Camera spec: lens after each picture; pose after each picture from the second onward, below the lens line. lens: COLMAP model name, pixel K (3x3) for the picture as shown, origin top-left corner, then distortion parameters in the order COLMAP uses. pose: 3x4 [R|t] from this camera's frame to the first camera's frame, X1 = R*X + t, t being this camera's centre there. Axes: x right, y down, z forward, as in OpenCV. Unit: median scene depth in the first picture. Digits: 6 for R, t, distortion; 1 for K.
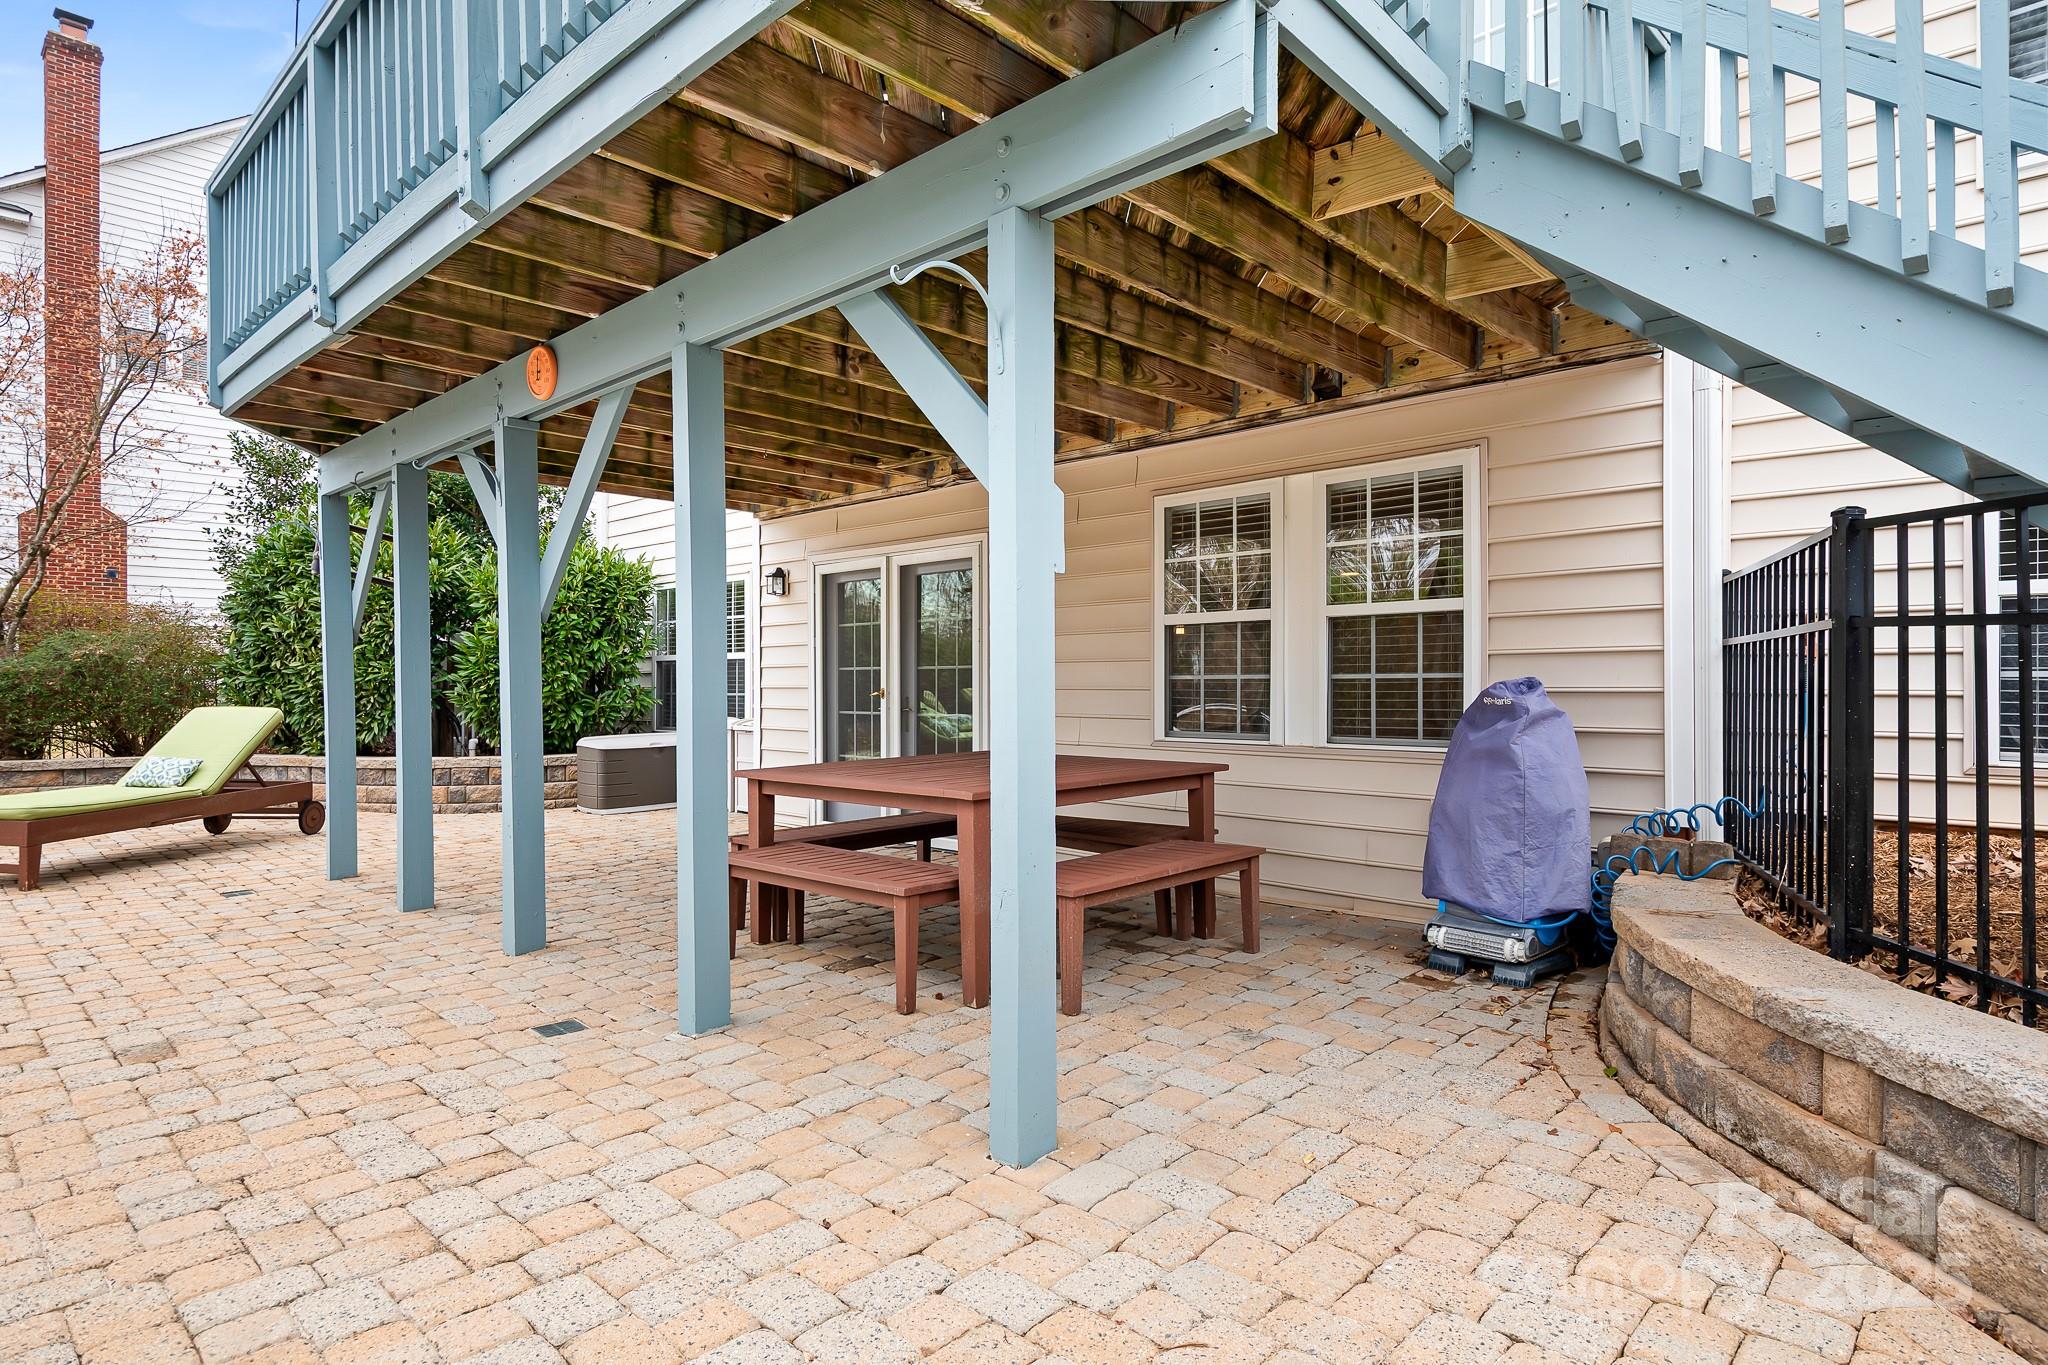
lens RADIAL K [[1101.3, 0, 1013.8], [0, 1101.3, 674.6], [0, 0, 1]] dist [0.027563, -0.006513]
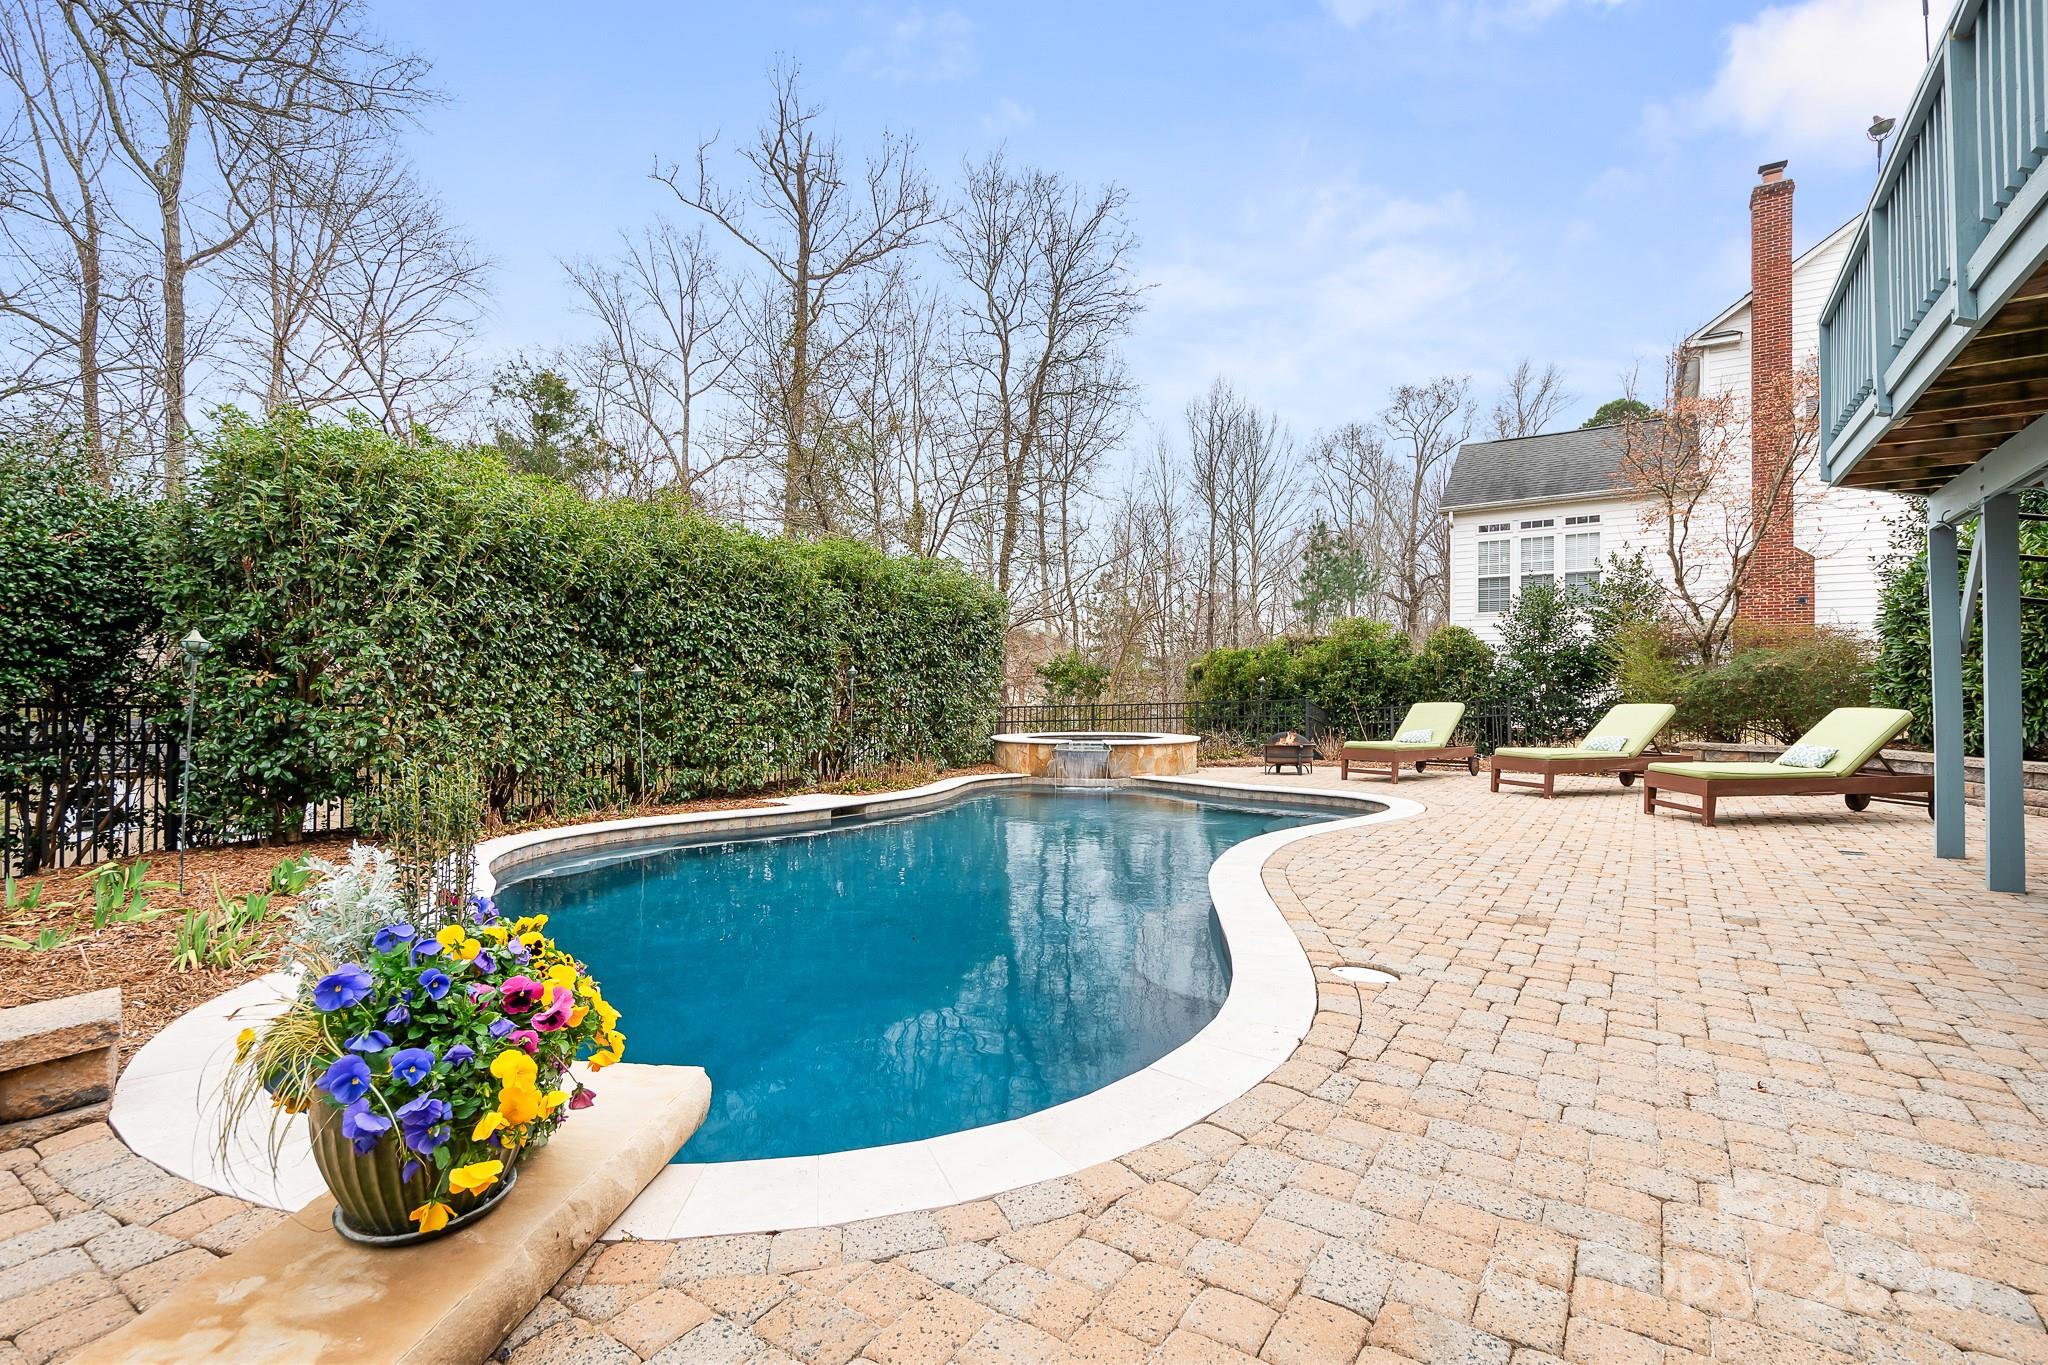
lens RADIAL K [[943.4, 0, 1026.0], [0, 943.4, 672.1], [0, 0, 1]] dist [0.001067, -0.000107]
pose [[0.187669, -0.013898, -0.982134, 0.149953], [0.005696, 0.999898, -0.013061, -0.002888], [0.982216, -0.003144, 0.187729, -0.106575]]
